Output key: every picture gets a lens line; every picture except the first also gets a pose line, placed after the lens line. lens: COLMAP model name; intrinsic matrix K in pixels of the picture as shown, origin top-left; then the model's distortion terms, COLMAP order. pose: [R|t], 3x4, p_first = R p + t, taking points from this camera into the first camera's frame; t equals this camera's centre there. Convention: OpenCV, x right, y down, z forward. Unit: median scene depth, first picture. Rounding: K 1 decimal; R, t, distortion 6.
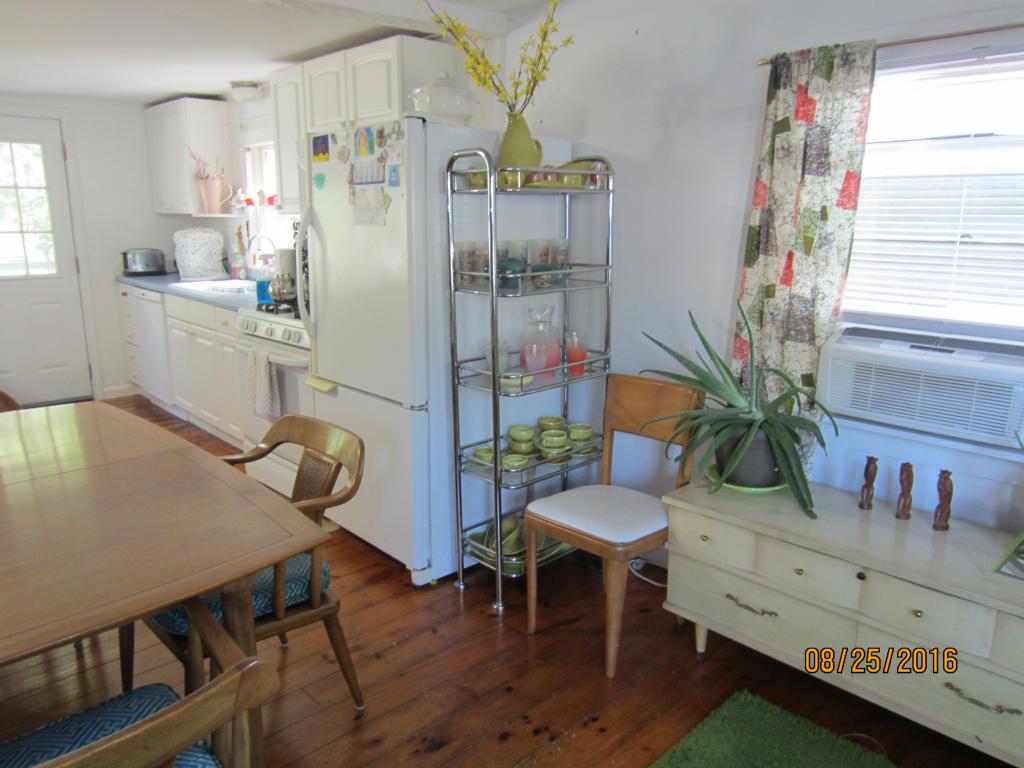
lens RADIAL K [[733.6, 0, 514.2], [0, 733.6, 383.8], [0, 0, 1]] dist [-0.023684, 0.004493]
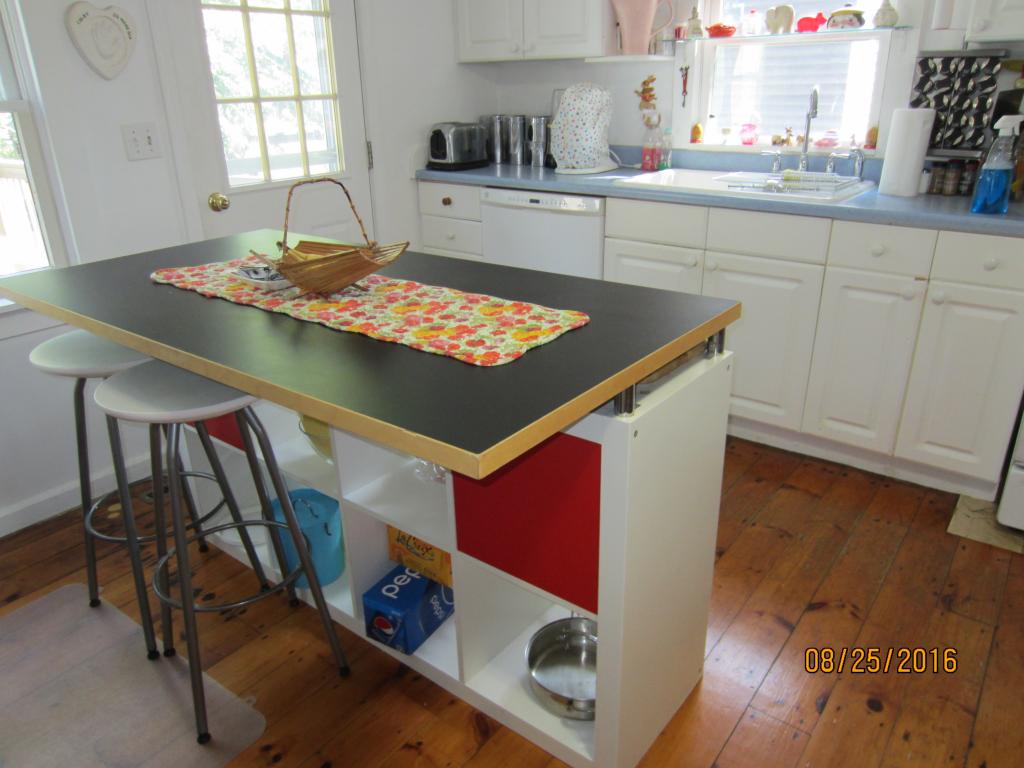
lens RADIAL K [[738.5, 0, 510.3], [0, 738.5, 381.9], [0, 0, 1]] dist [-0.019020, 0.003649]
pose [[0.988302, -0.082369, 0.128351, -1.166336], [0.061394, 0.985276, 0.159566, -0.142172], [-0.139605, -0.149819, 0.978808, 0.753716]]
